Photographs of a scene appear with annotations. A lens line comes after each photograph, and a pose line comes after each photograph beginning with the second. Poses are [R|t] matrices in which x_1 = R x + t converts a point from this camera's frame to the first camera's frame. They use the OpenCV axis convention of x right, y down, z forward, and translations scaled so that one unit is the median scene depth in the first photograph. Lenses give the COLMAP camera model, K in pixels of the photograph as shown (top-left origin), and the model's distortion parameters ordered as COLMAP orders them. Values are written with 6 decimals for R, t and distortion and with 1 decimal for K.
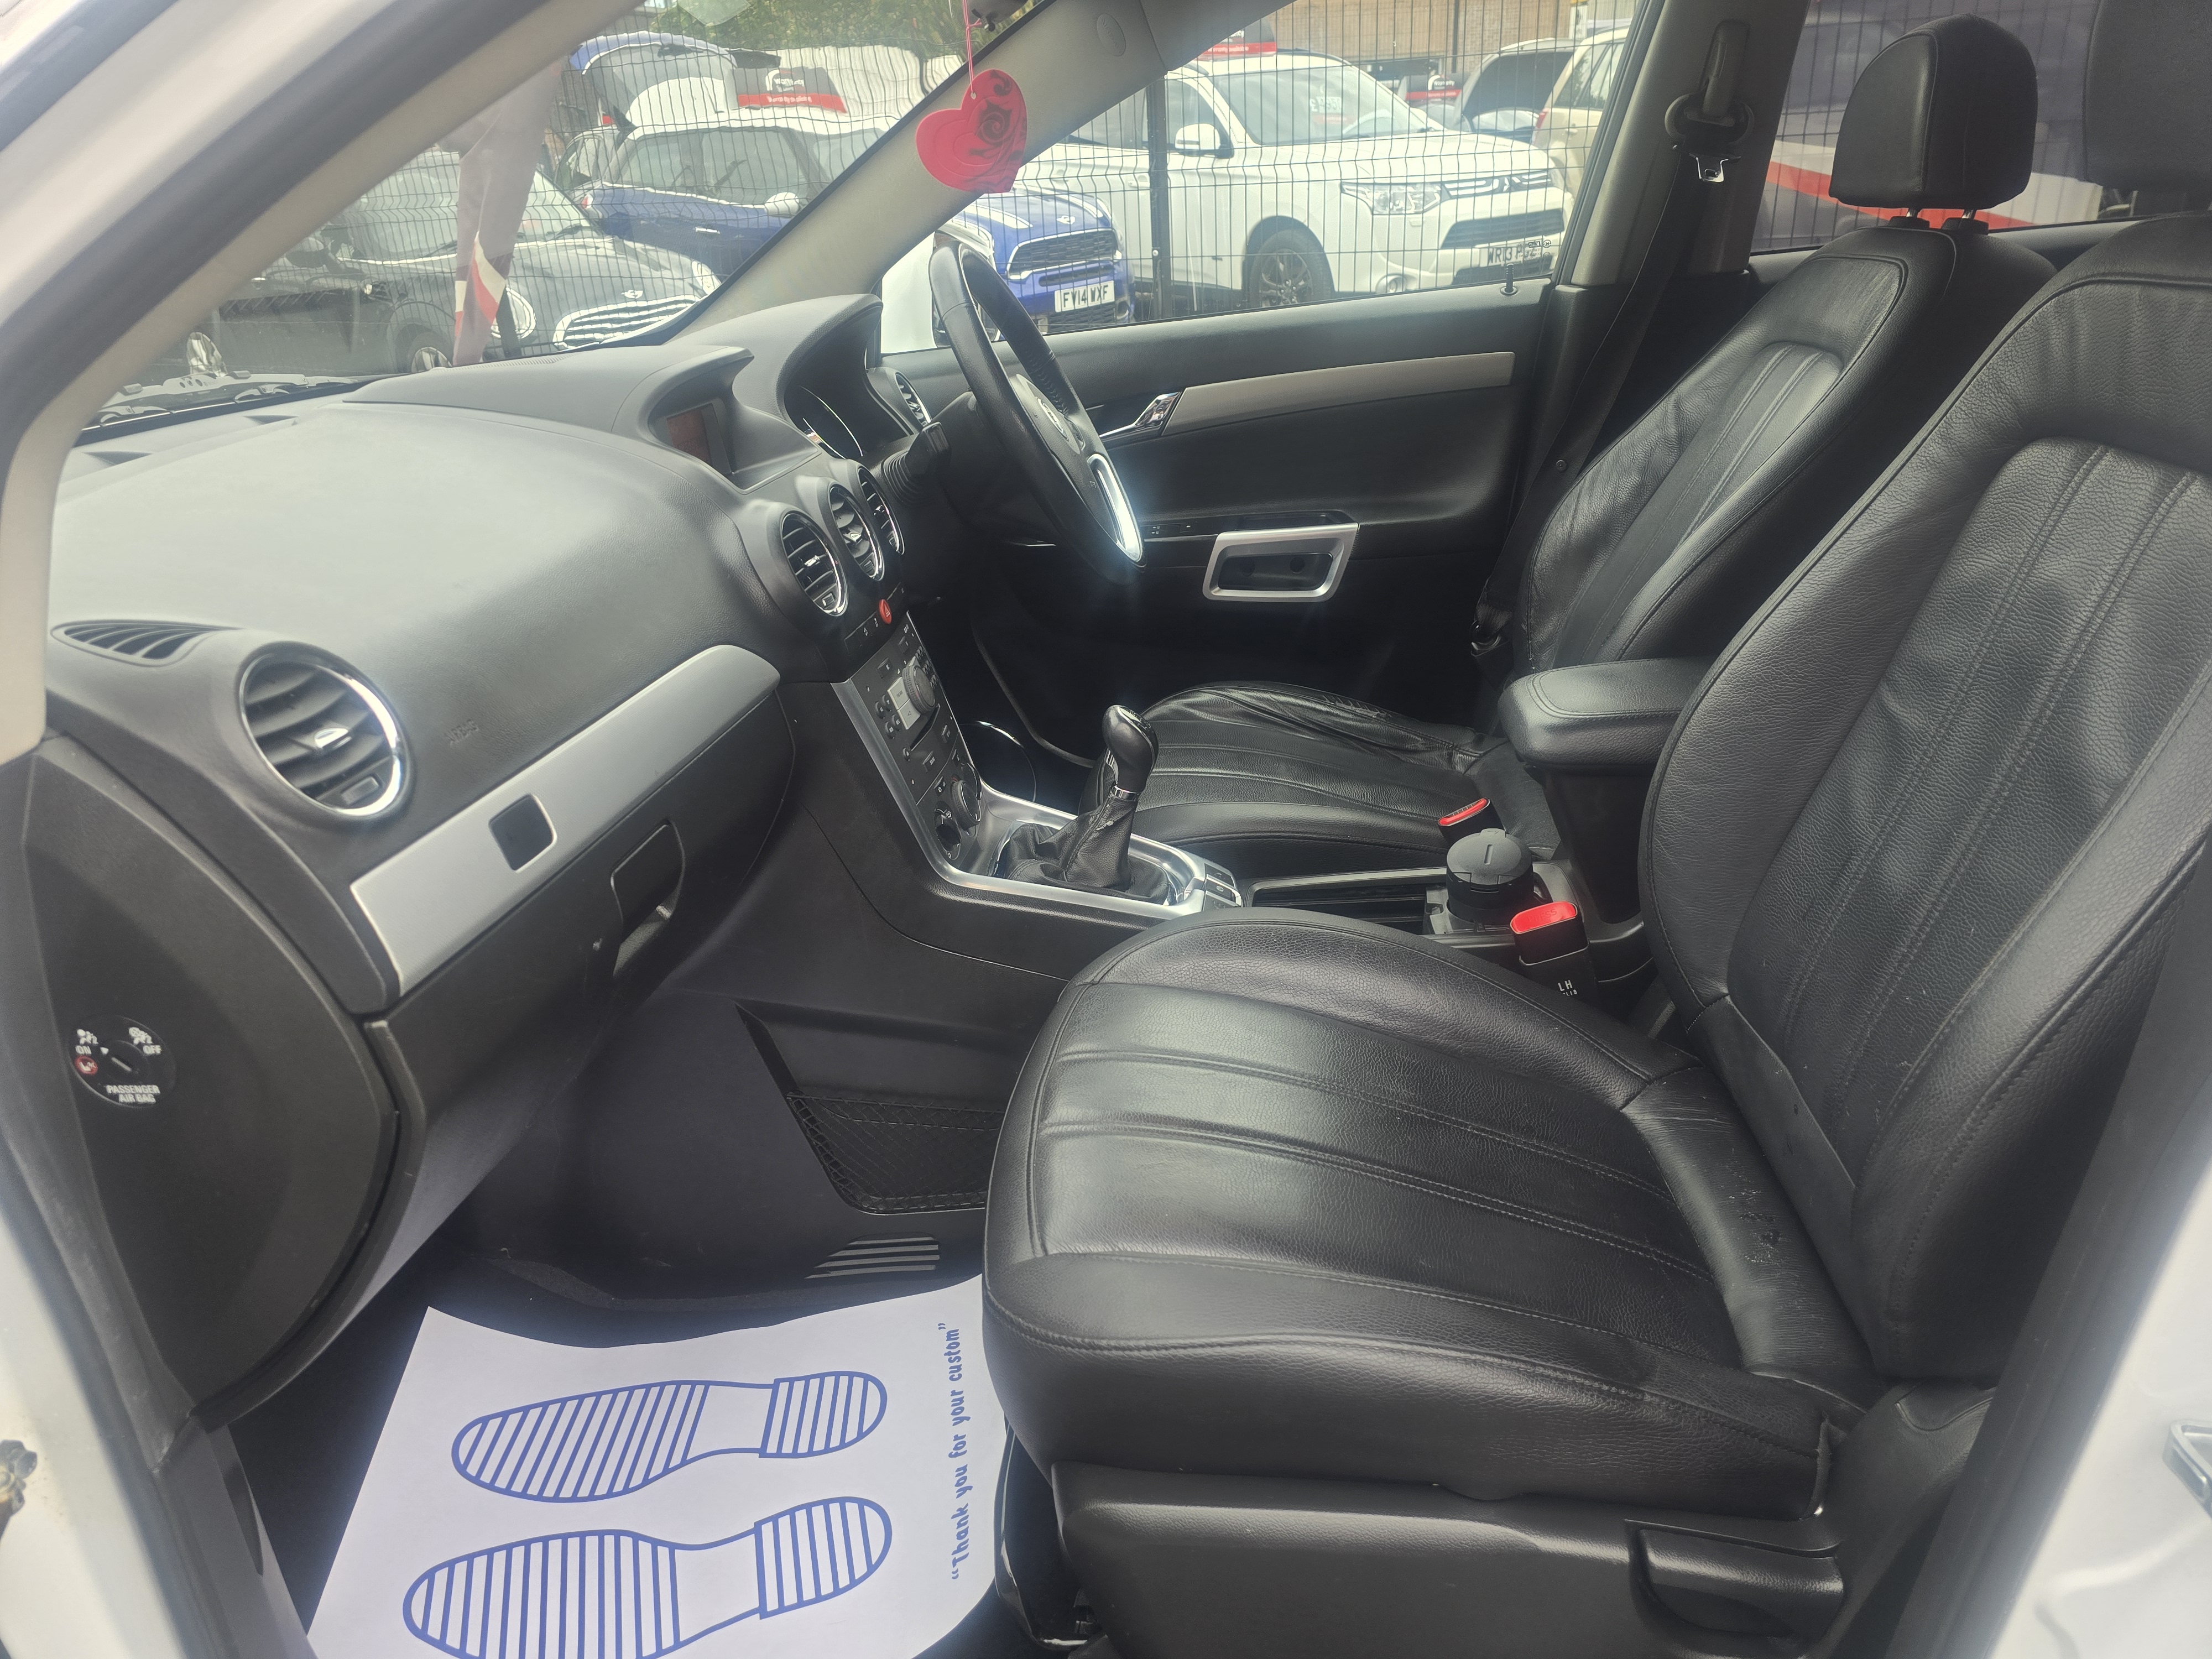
lens RADIAL K [[1457.3, 0, 1093.5], [0, 1457.3, 809.9], [0, 0, 1]] dist [0.078967, -0.080365]
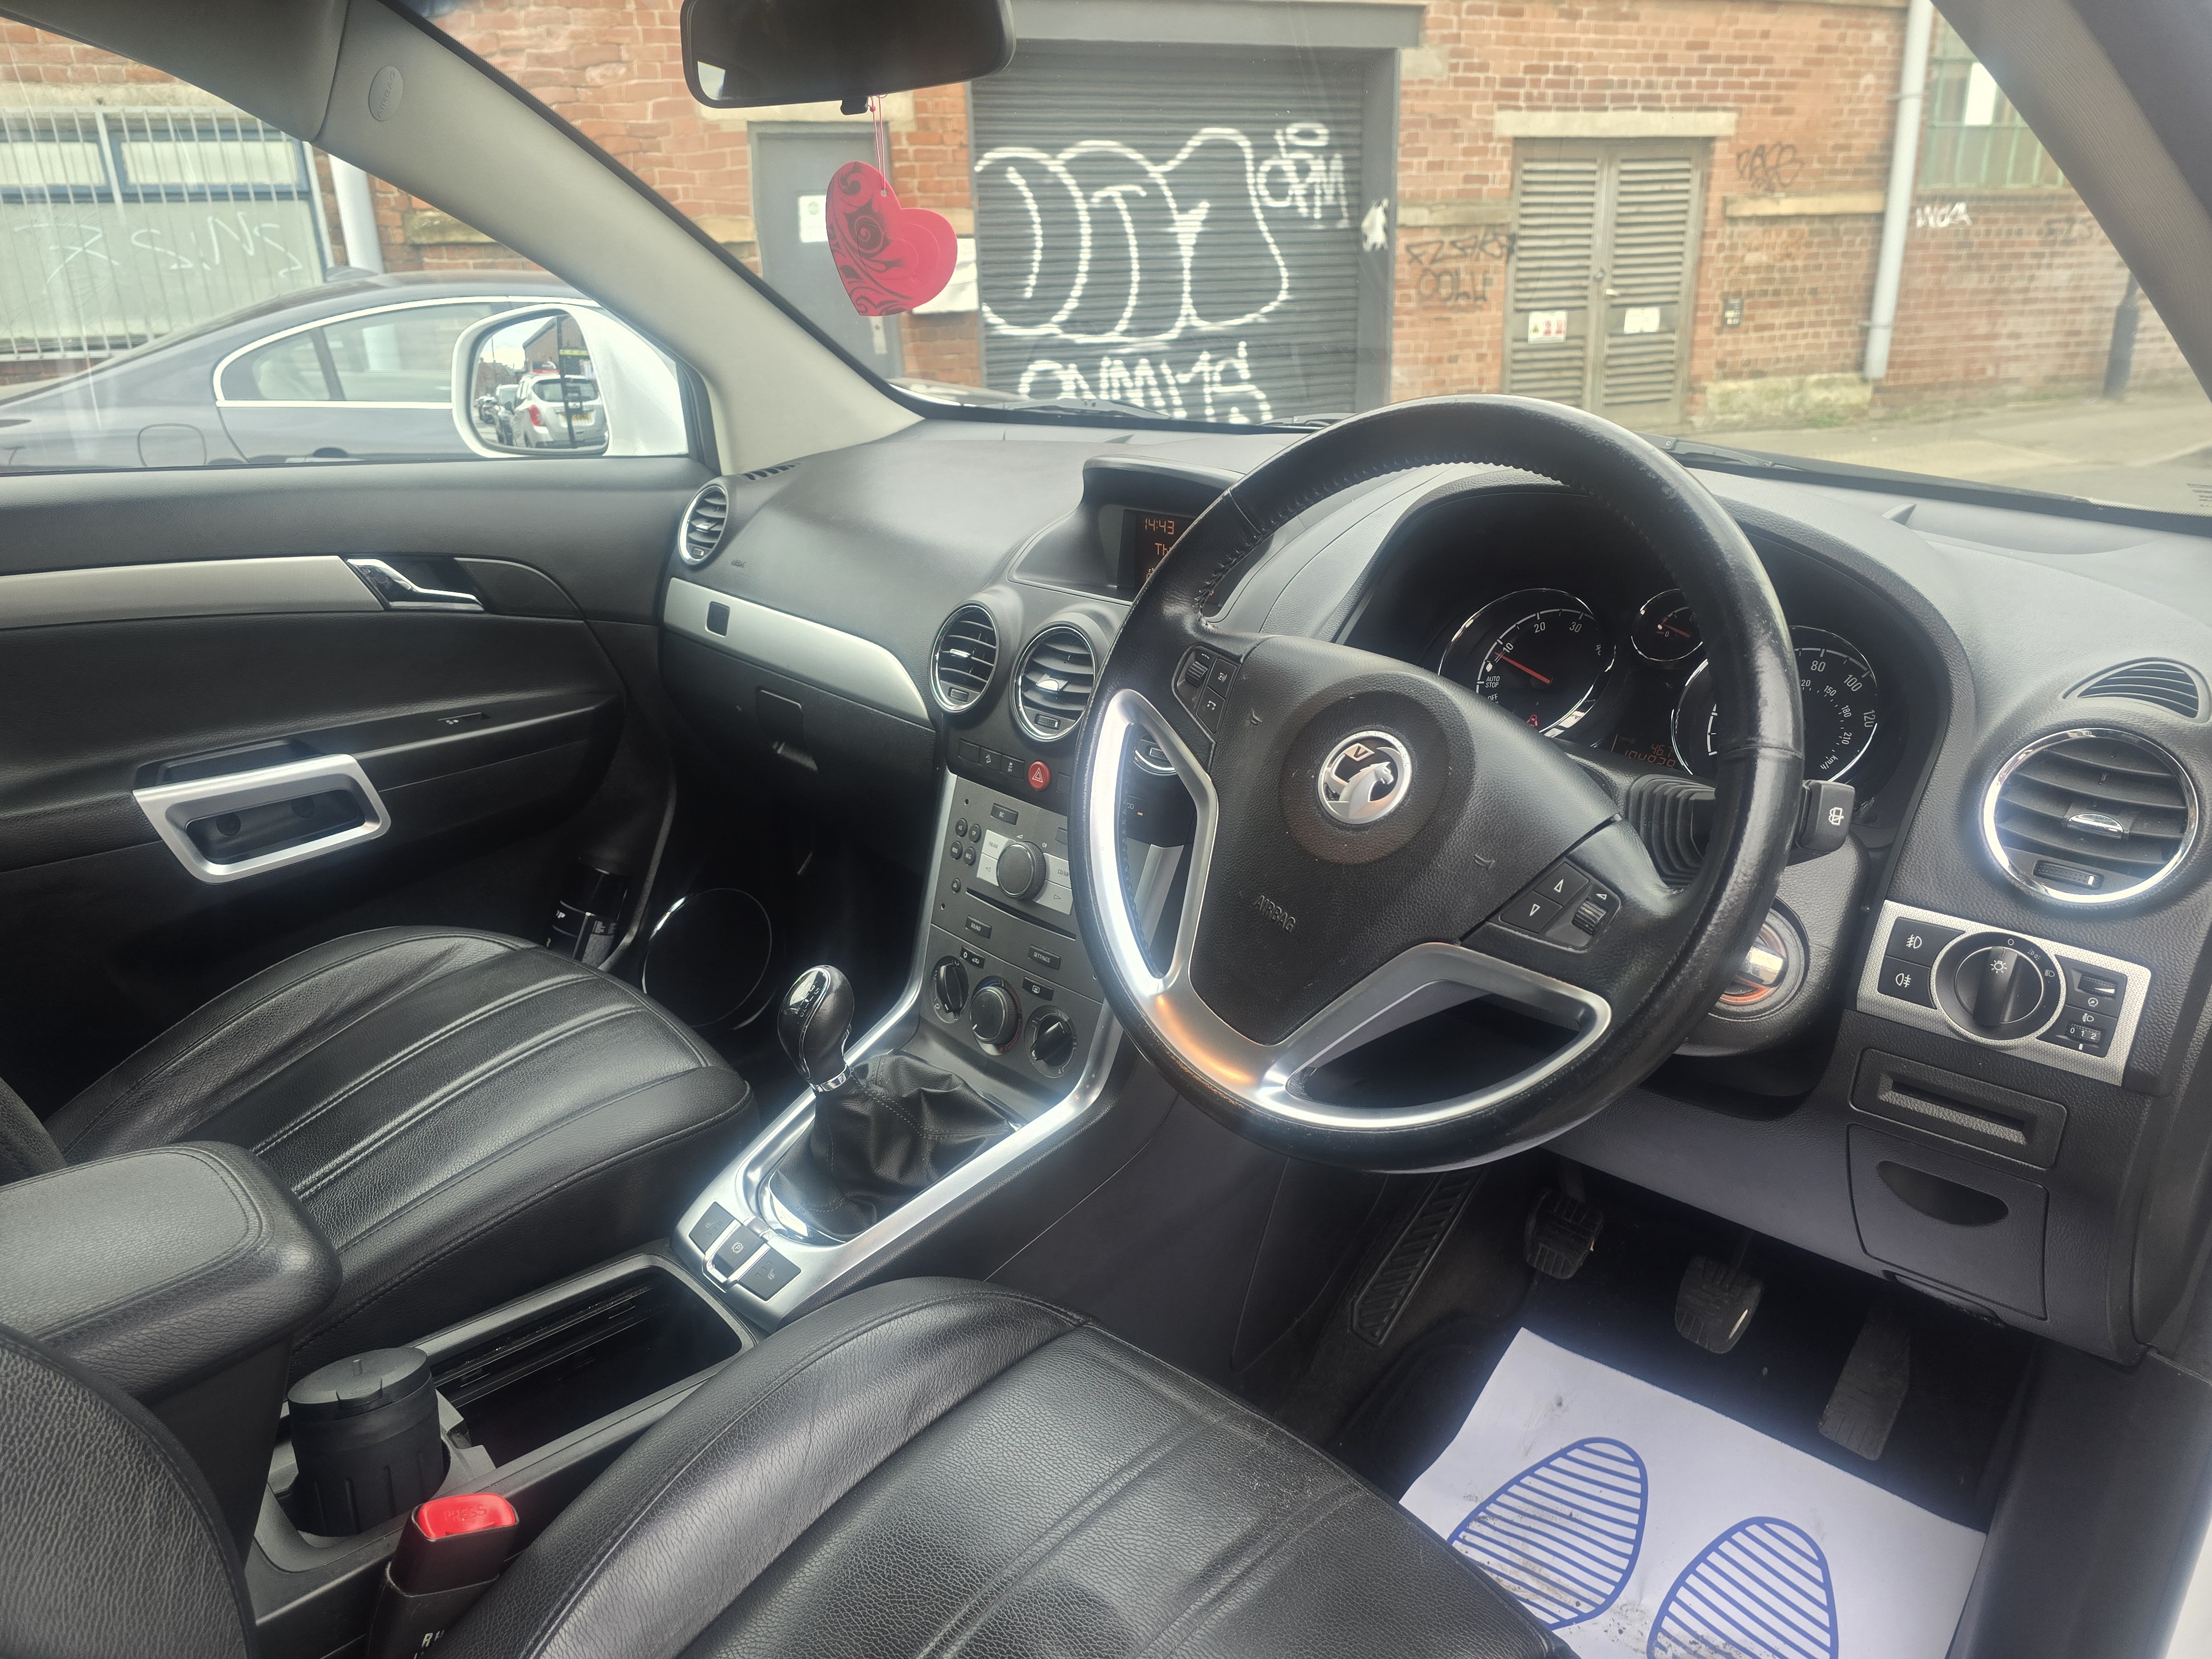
lens RADIAL K [[1457.3, 0, 1093.5], [0, 1457.3, 809.9], [0, 0, 1]] dist [0.078967, -0.080365]
pose [[-0.640832, 0.329434, -0.693403, 0.404040], [-0.232106, 0.777825, 0.584051, -0.579490], [0.731752, 0.535221, -0.421992, 1.290307]]
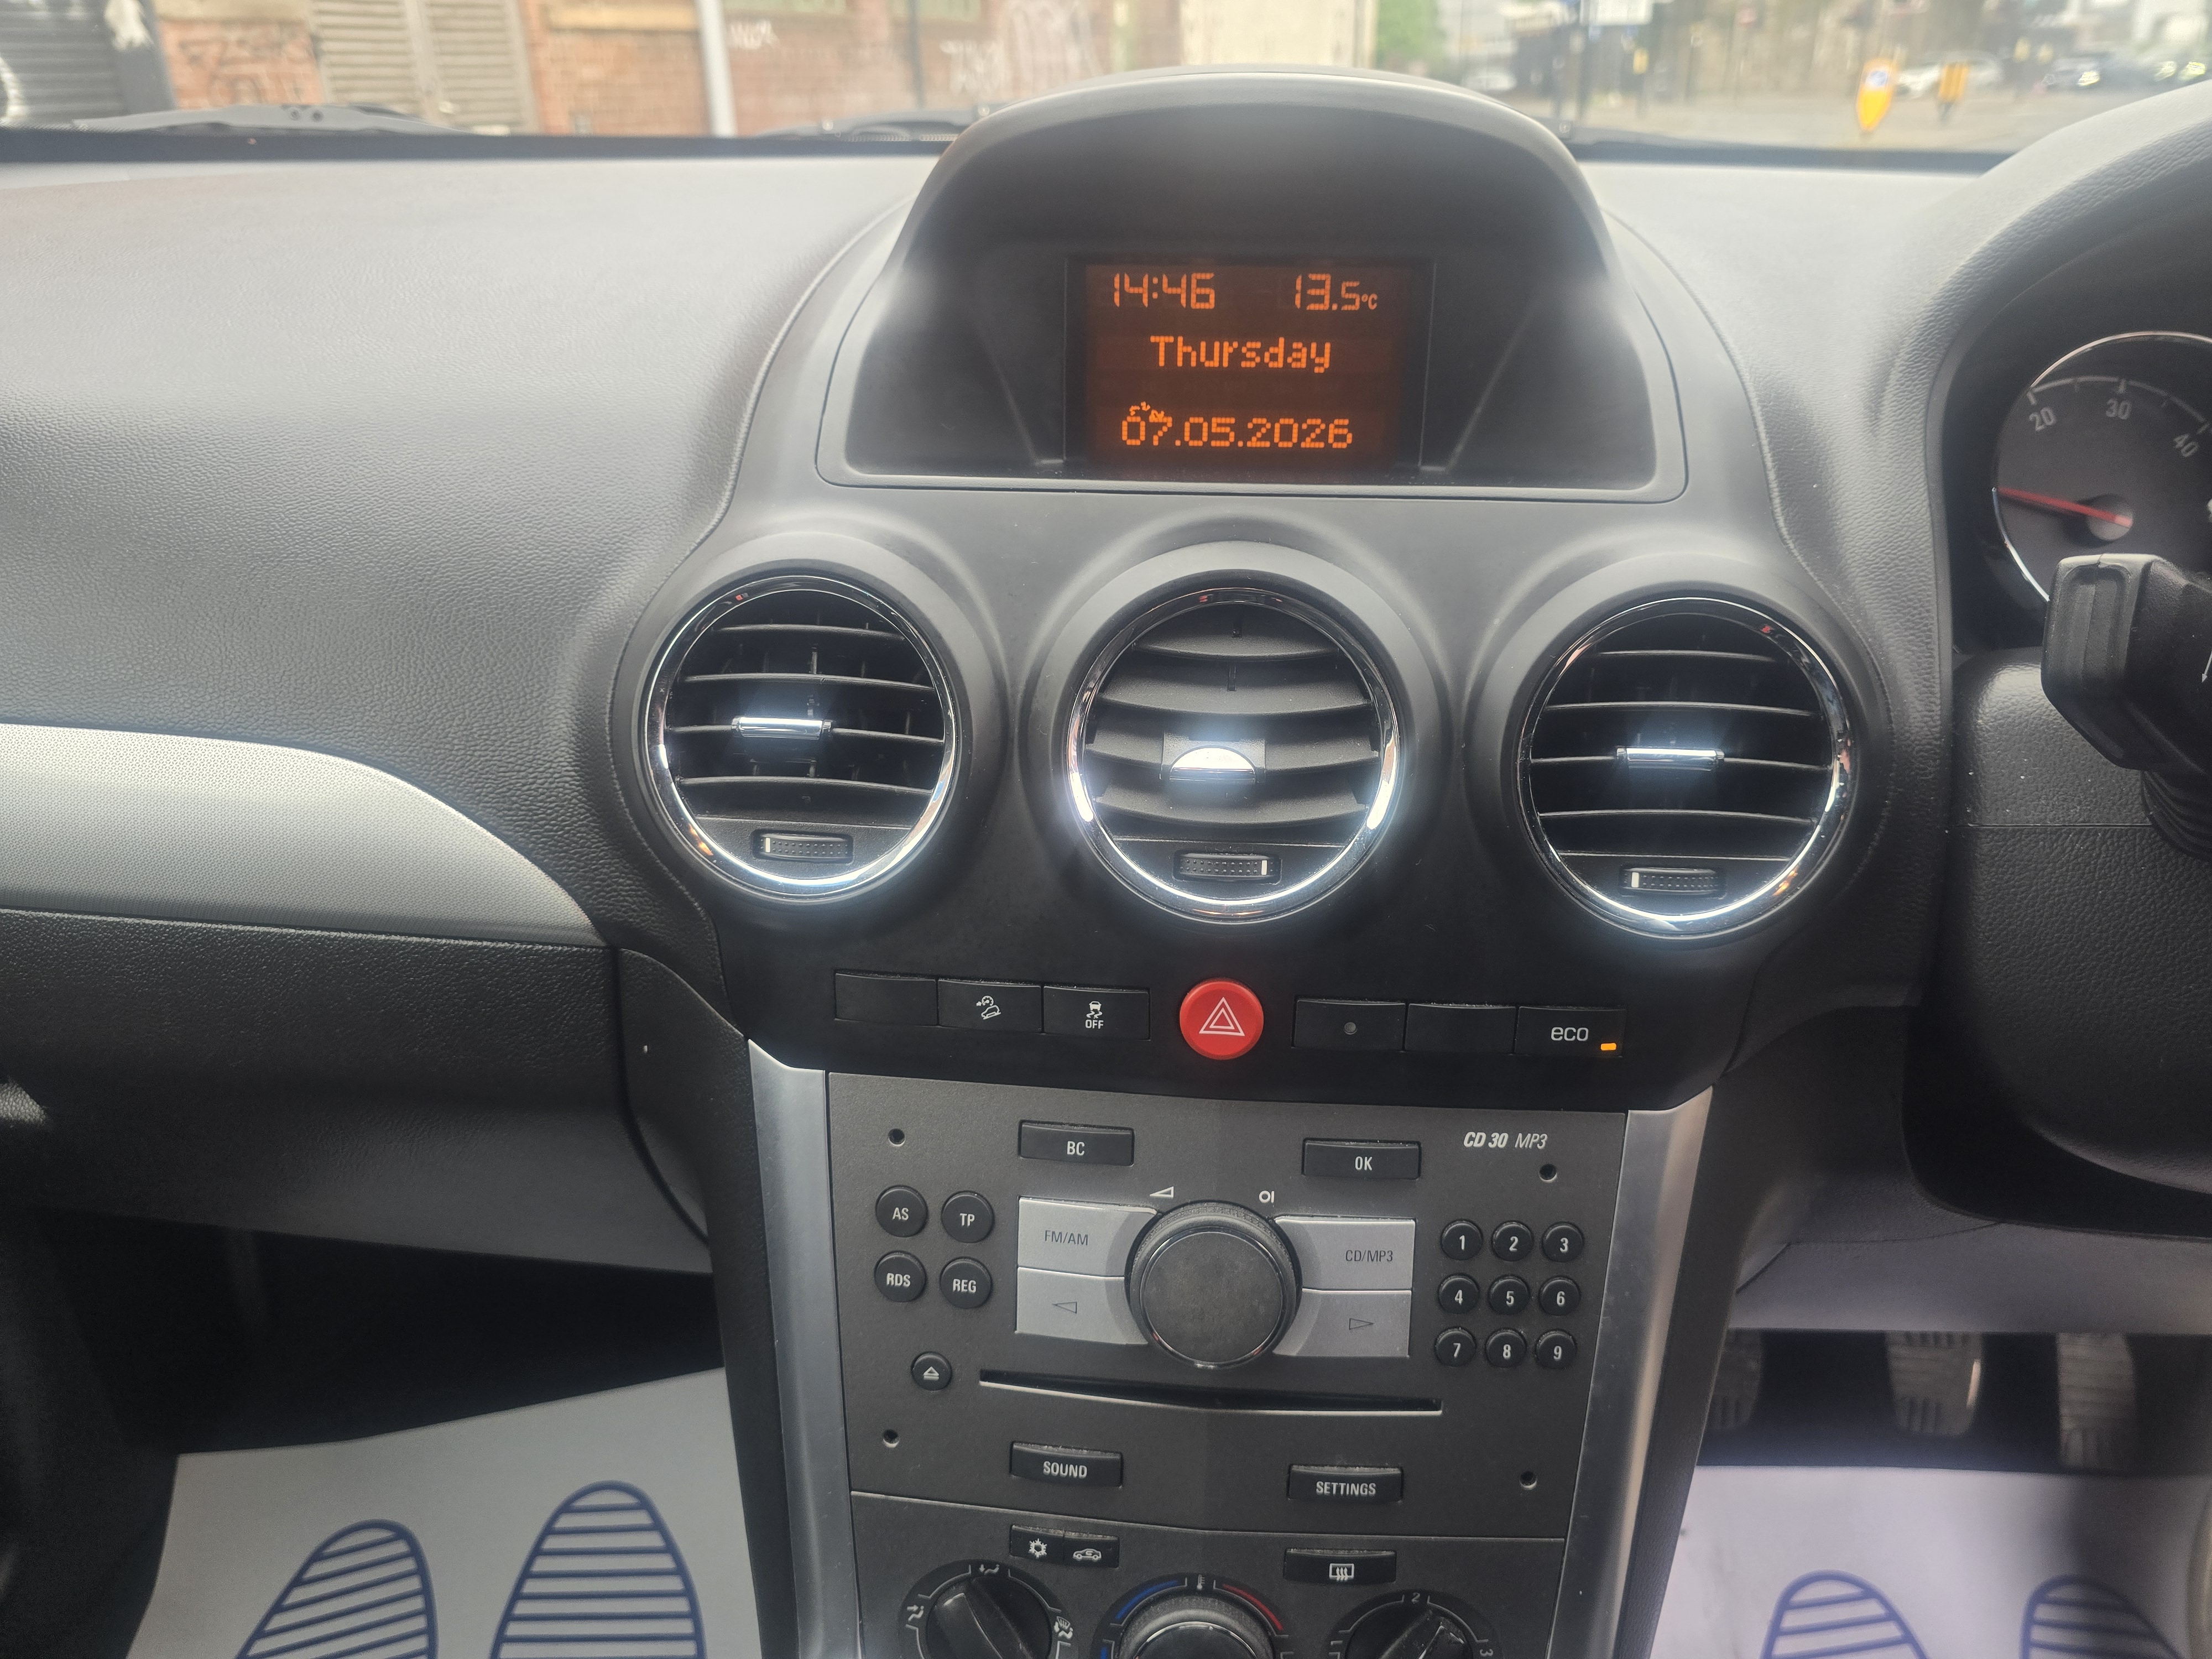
lens RADIAL K [[1528.2, 0, 1102.2], [0, 1528.2, 775.9], [0, 0, 1]] dist [0.038167, -0.048698]
pose [[0.026148, 0.464750, -0.885056, 0.104153], [-0.368599, 0.827457, 0.423614, -0.278345], [0.929221, 0.315154, 0.192943, 0.833972]]
